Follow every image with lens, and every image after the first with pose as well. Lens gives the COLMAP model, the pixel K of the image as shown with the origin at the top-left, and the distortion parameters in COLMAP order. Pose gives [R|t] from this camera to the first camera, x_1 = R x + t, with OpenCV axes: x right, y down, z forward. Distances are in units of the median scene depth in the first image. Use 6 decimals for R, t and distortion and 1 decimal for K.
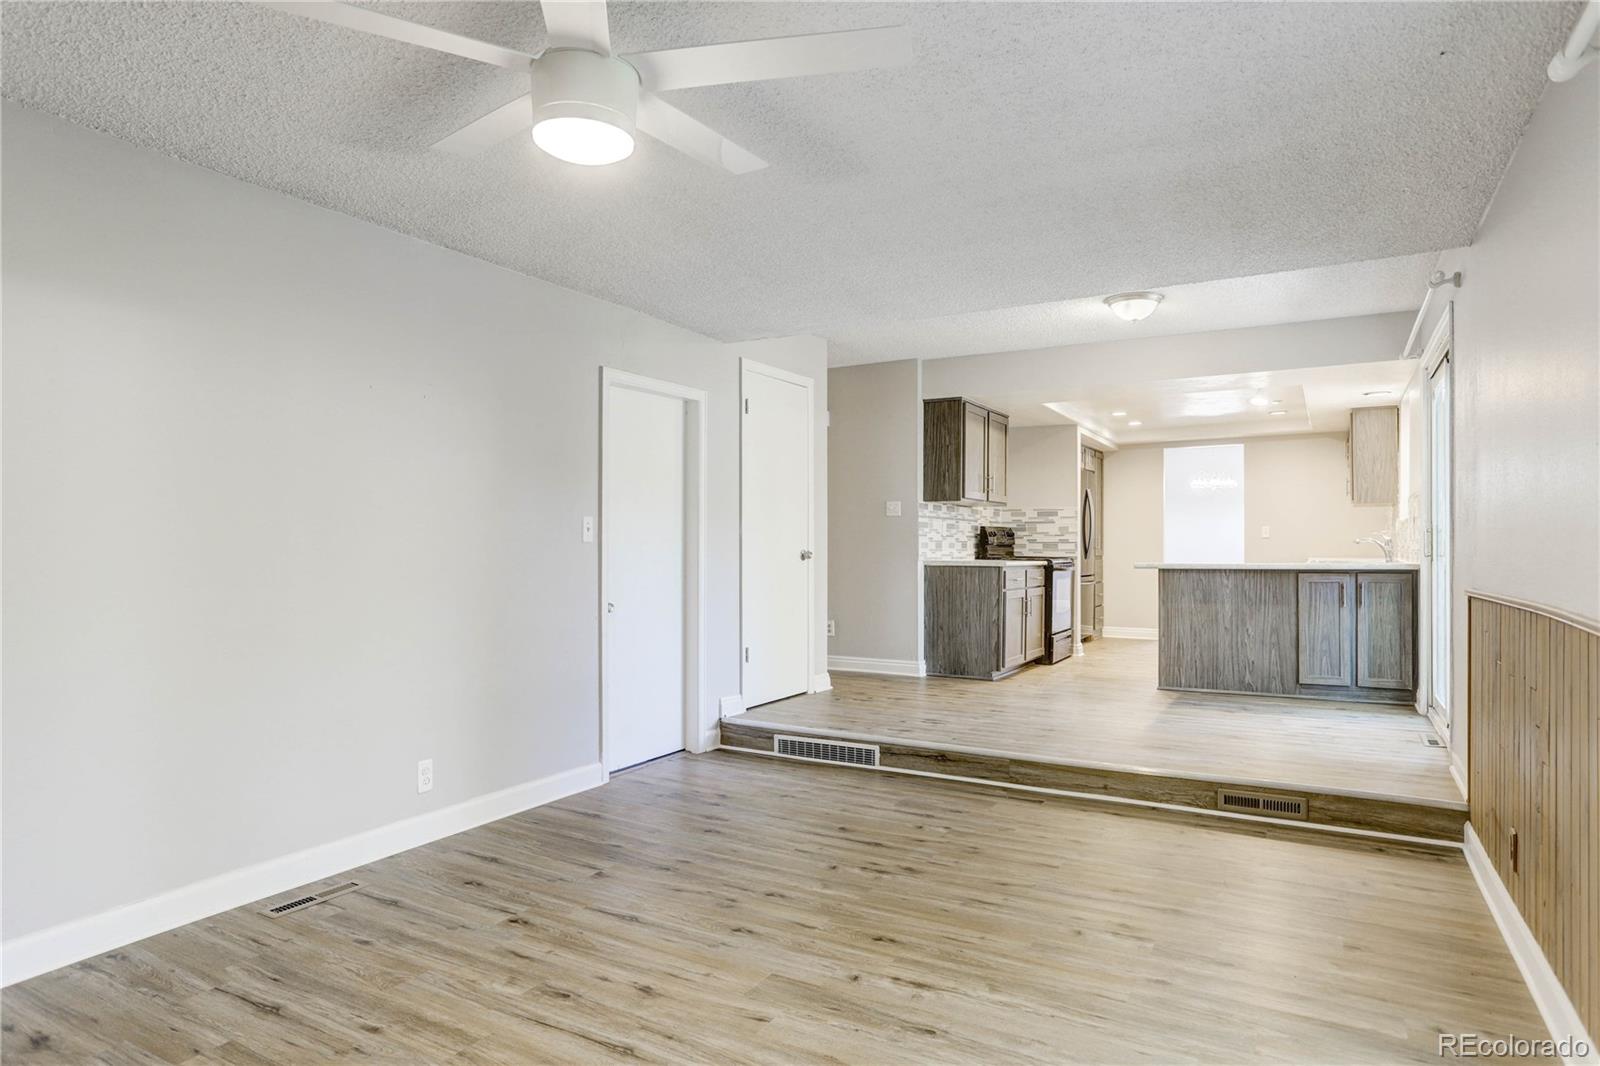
lens RADIAL K [[927.3, 0, 786.5], [0, 927.3, 544.5], [0, 0, 1]] dist [-0.044416, 0.027132]
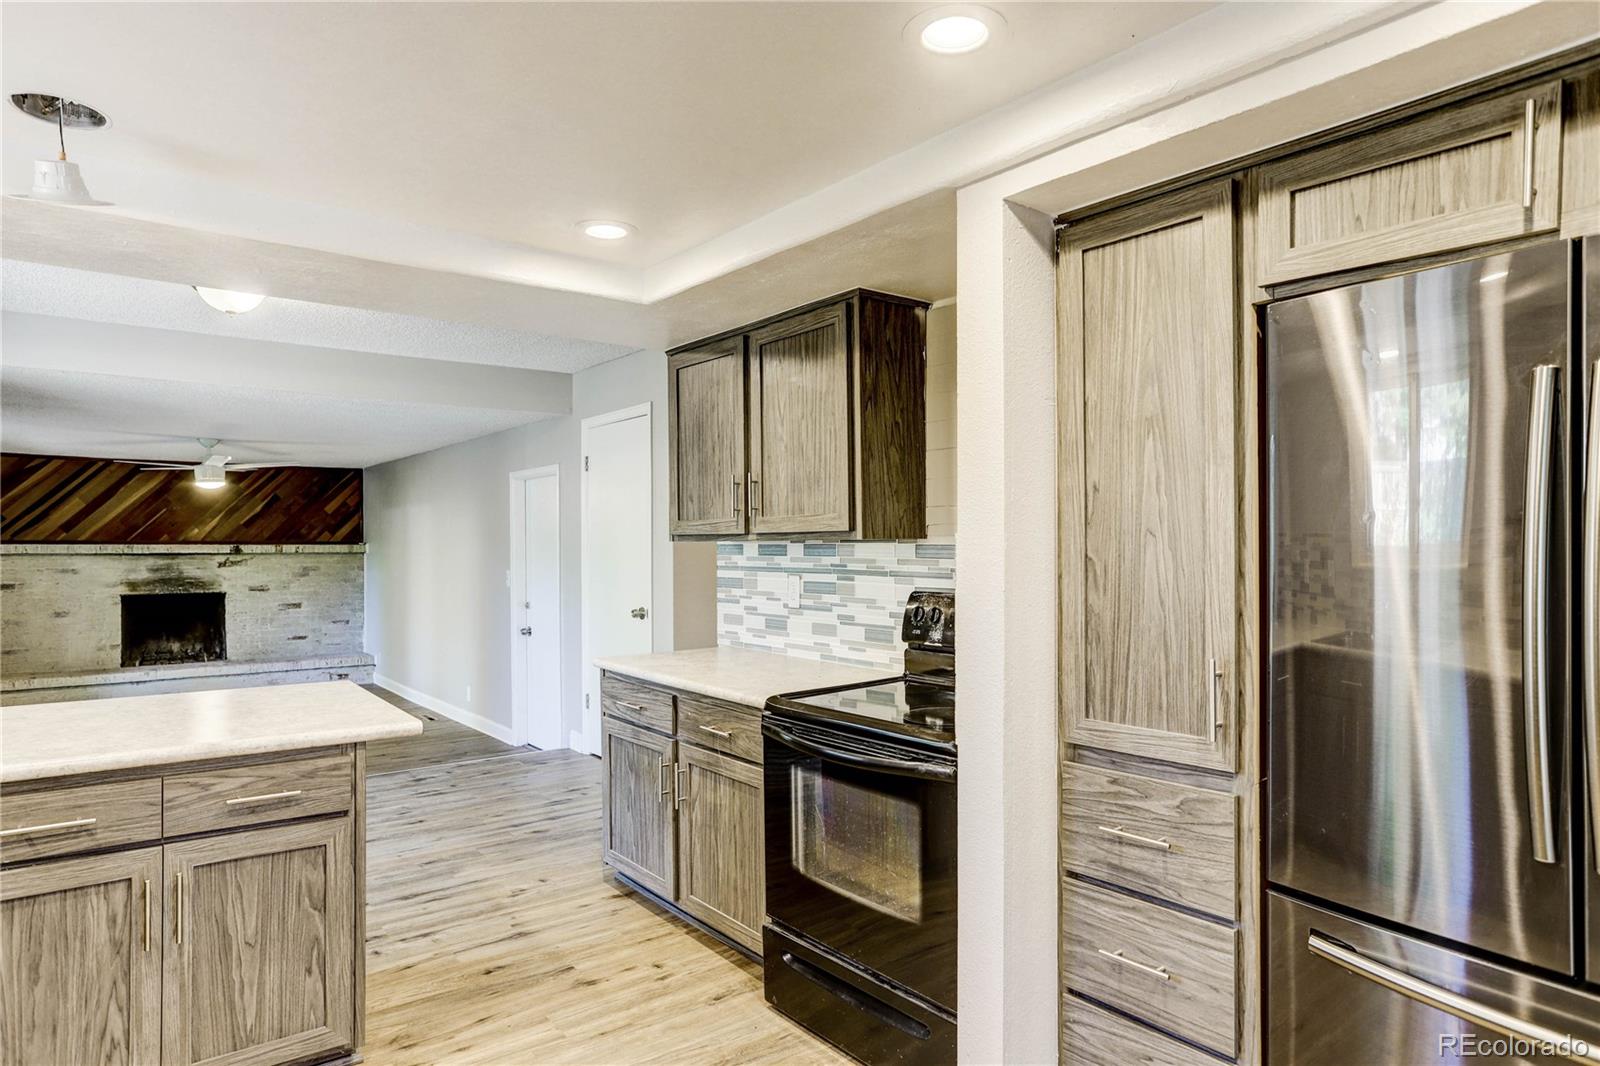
lens RADIAL K [[927.3, 0, 759.2], [0, 927.3, 541.6], [0, 0, 1]] dist [-0.044416, 0.027132]
pose [[-0.360806, -0.003006, -0.932636, 0.670101], [0.004188, 0.999980, -0.004843, -0.041680], [0.932632, -0.005653, -0.360786, 1.147000]]
